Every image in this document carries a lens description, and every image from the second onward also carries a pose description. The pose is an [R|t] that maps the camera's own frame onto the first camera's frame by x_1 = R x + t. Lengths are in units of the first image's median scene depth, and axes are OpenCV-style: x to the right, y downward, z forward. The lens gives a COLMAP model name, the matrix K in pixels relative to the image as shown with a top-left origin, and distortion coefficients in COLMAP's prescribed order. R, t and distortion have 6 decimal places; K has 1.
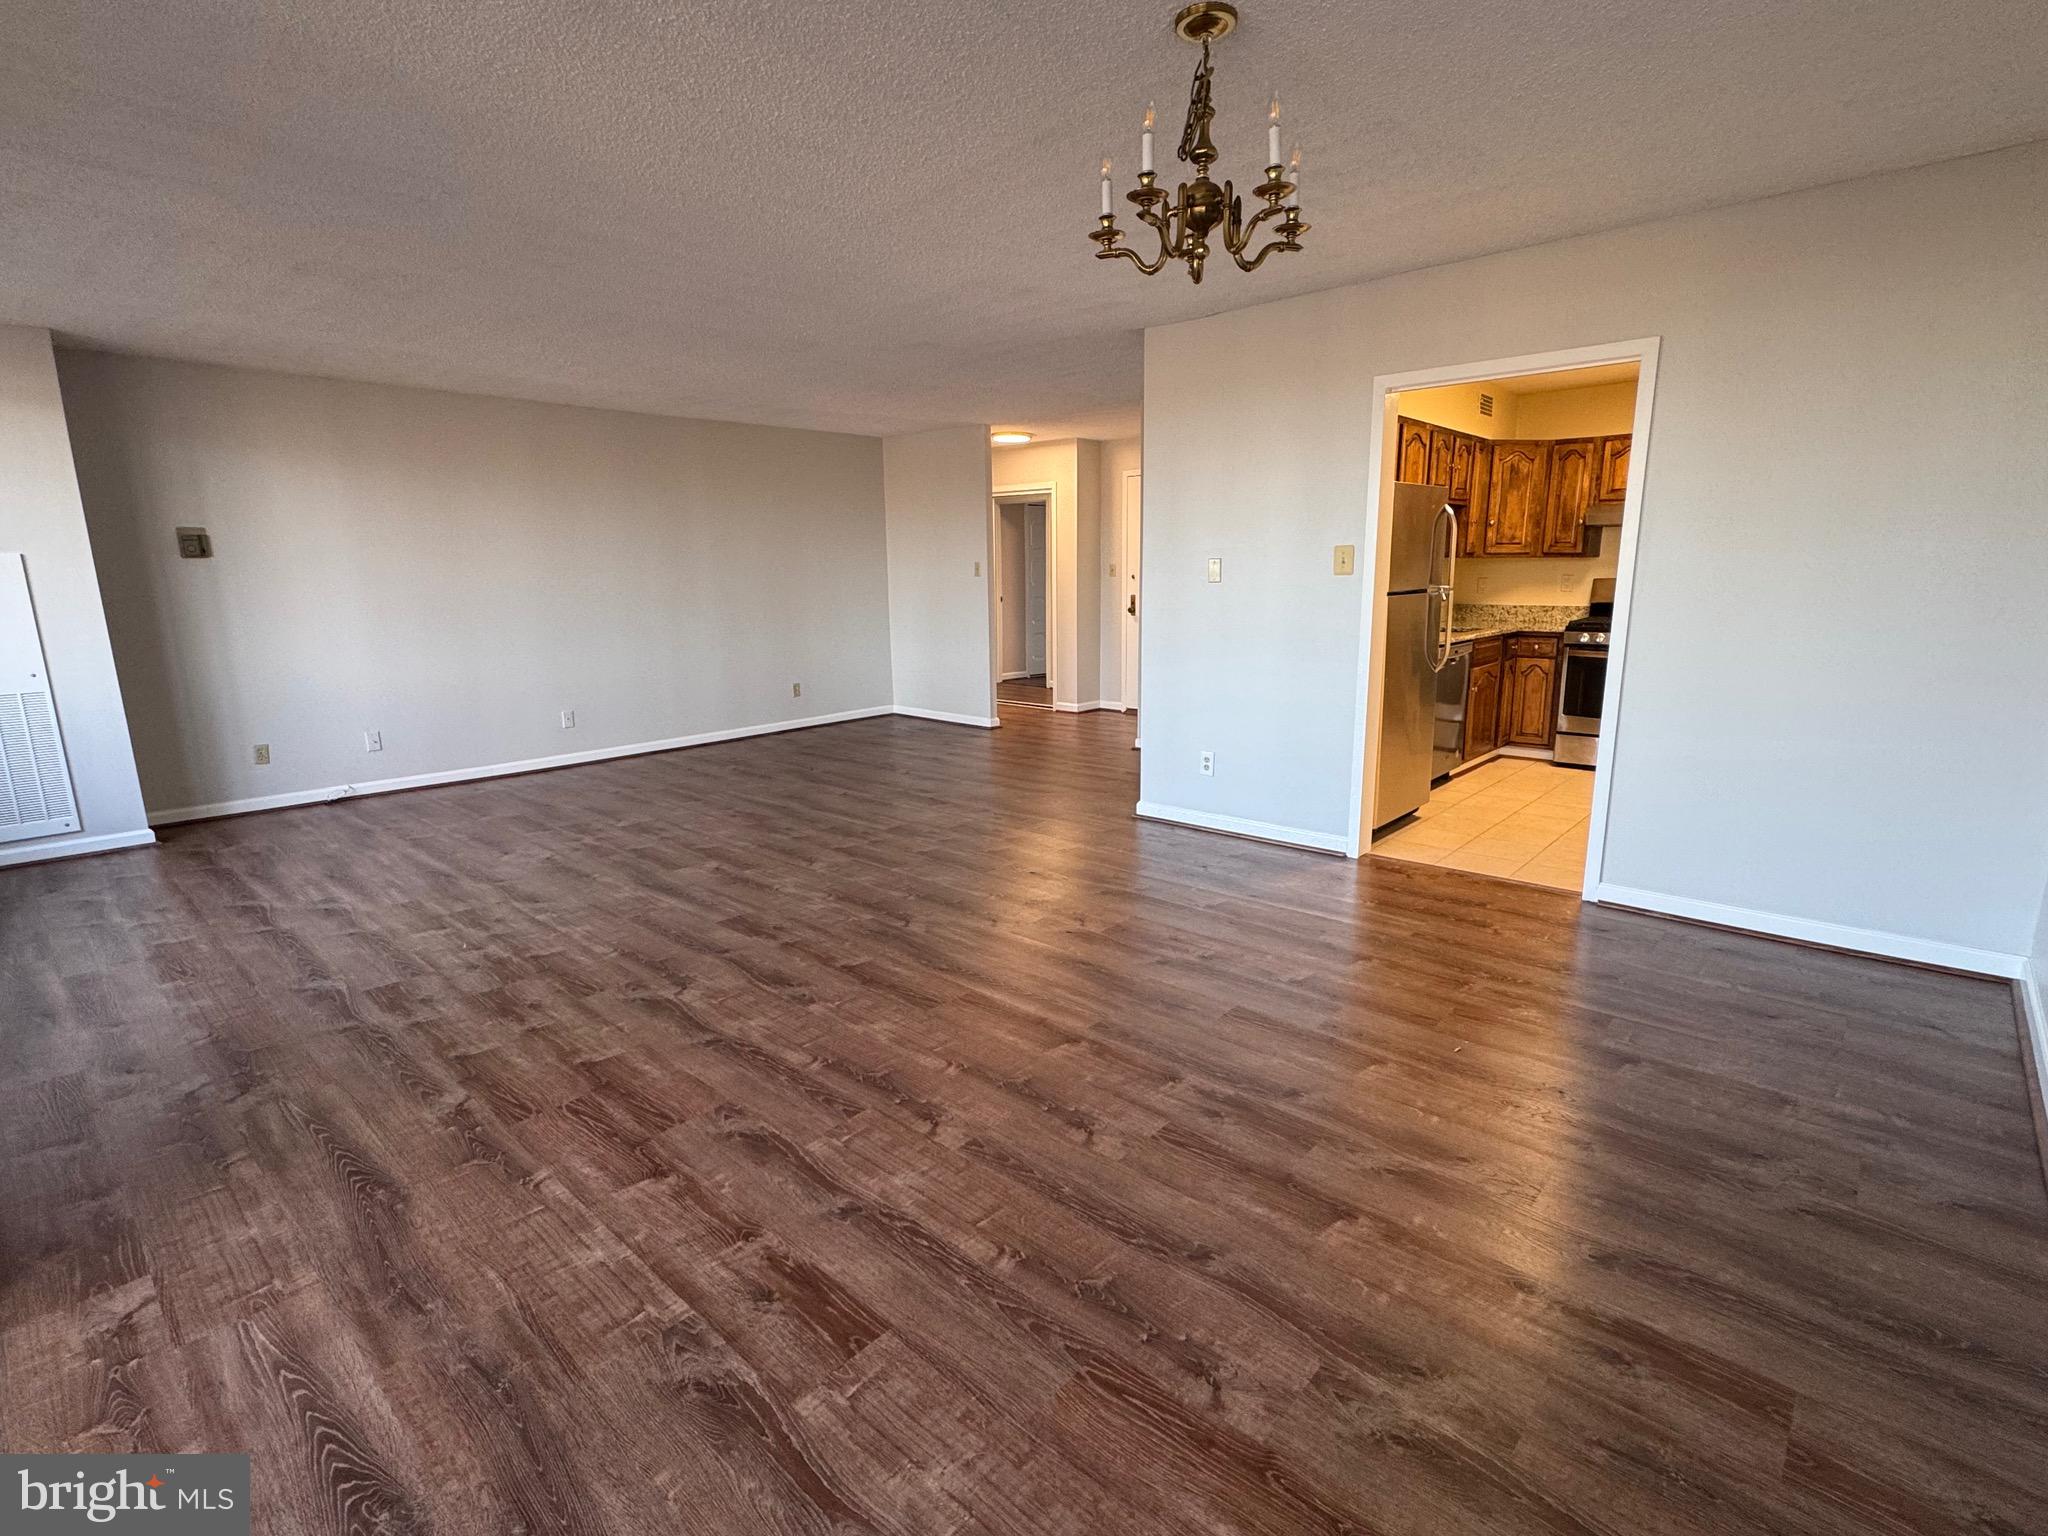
lens RADIAL K [[978.6, 0, 1021.6], [0, 978.6, 761.6], [0, 0, 1]] dist [0.001796, -0.000931]
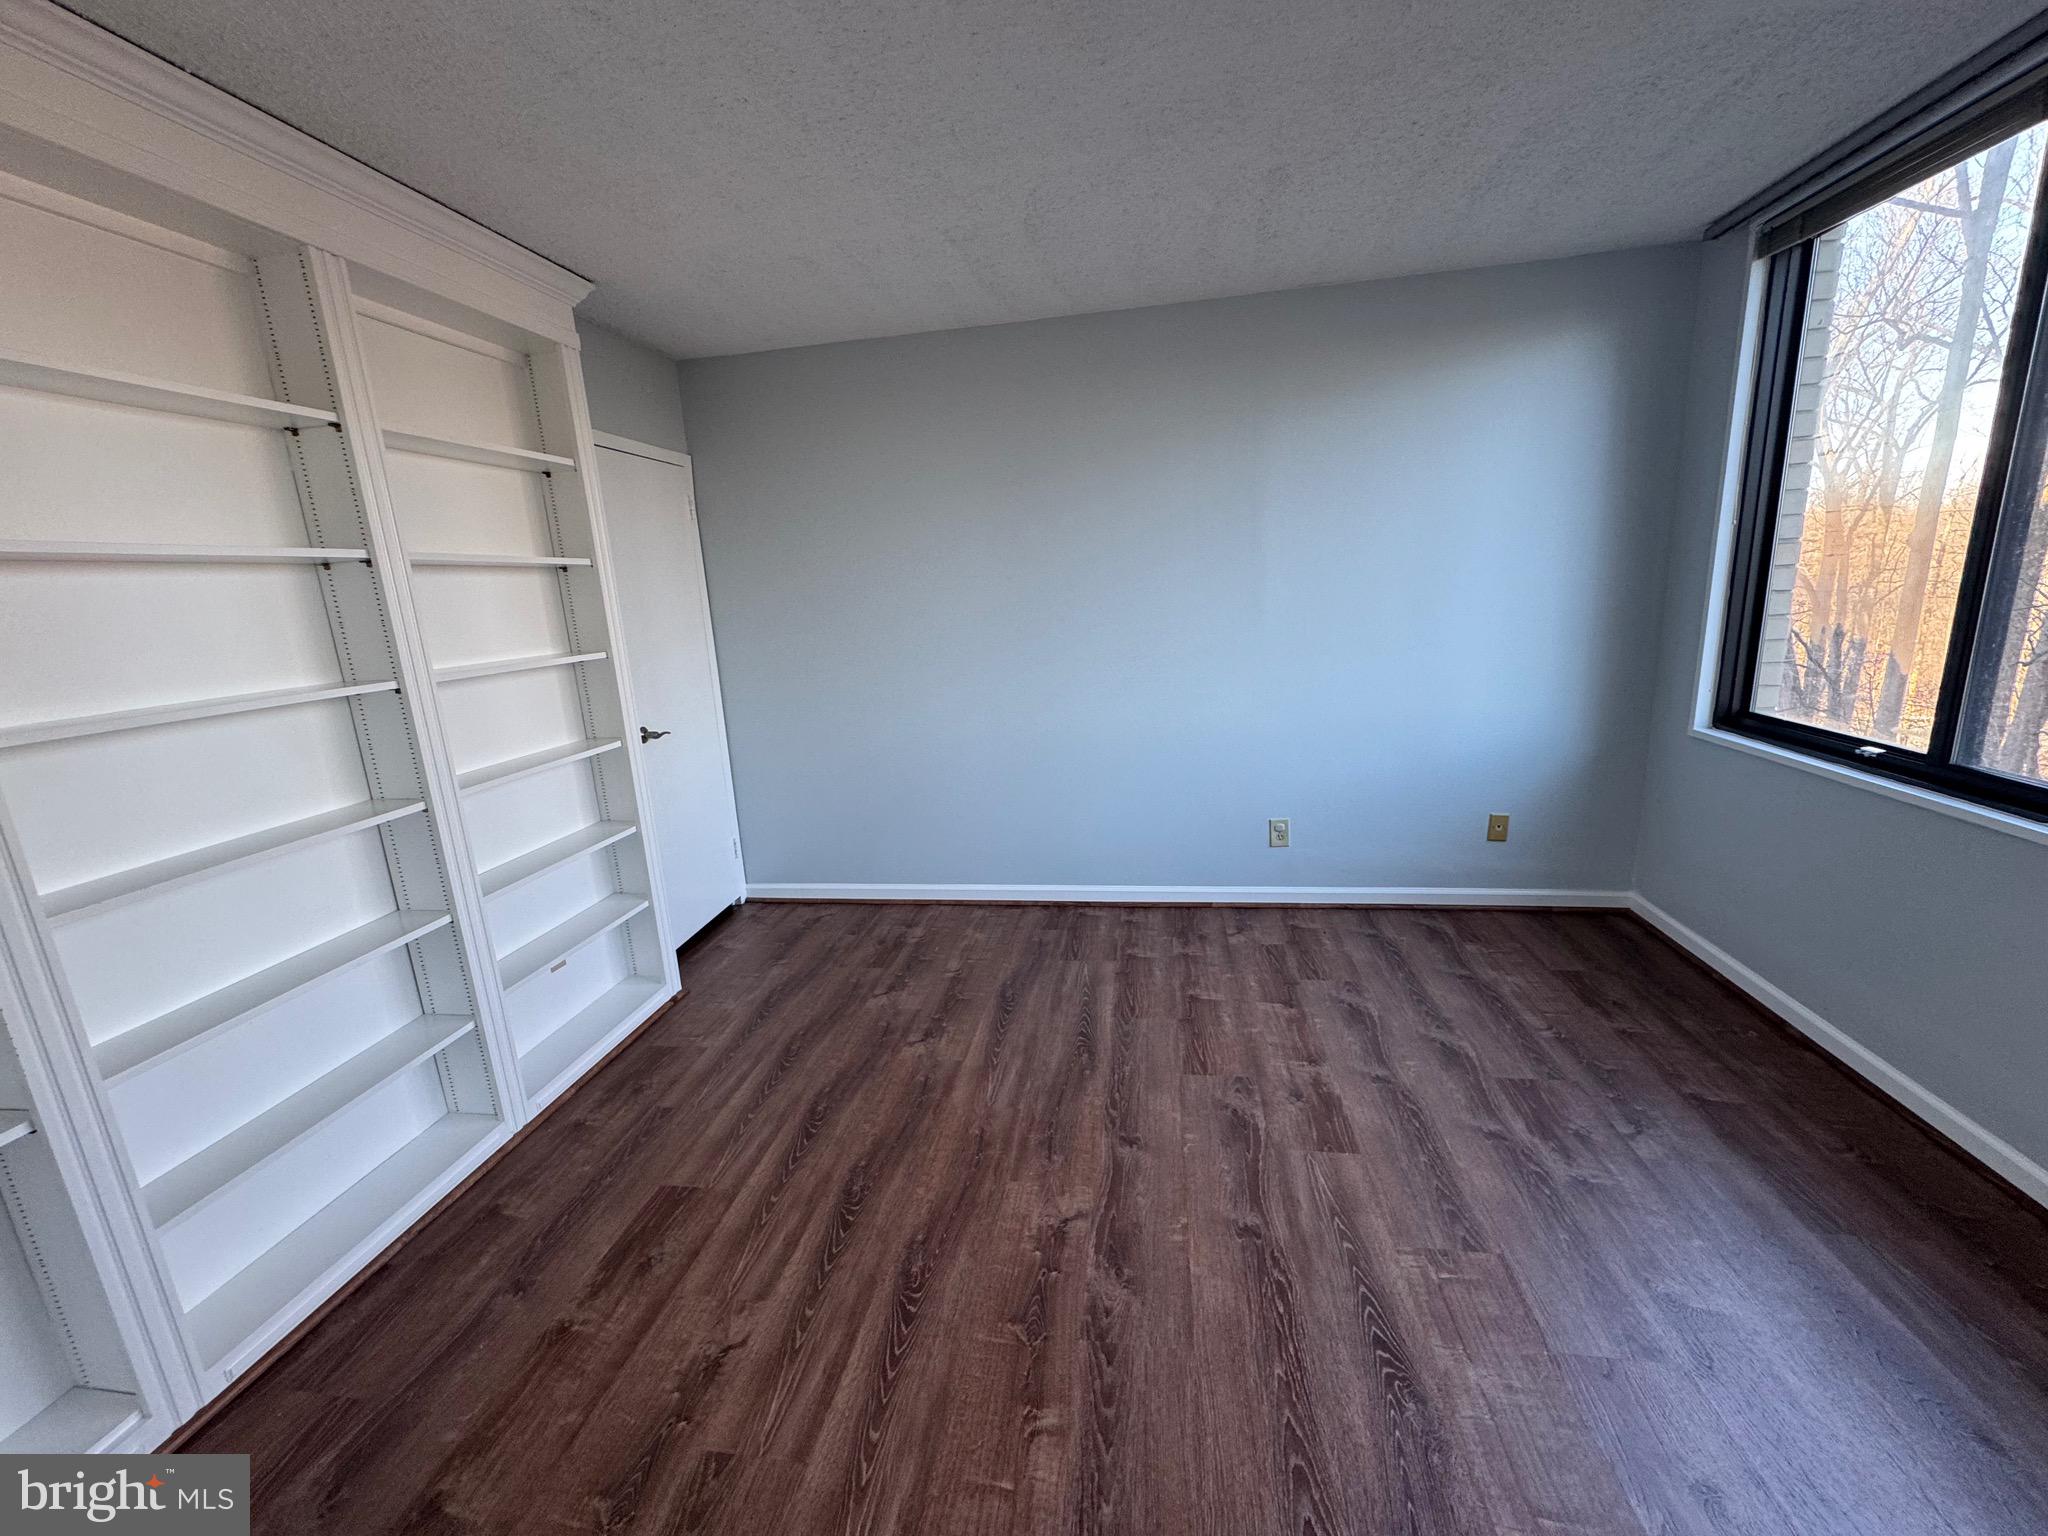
lens RADIAL K [[821.4, 0, 1025.1], [0, 821.4, 776.4], [0, 0, 1]] dist [0.001143, -0.001145]
pose [[0.551056, 0.187983, -0.813019, 0.310348], [-0.142939, 0.981160, 0.129978, -0.023870], [0.822135, 0.044588, 0.567544, -0.055535]]
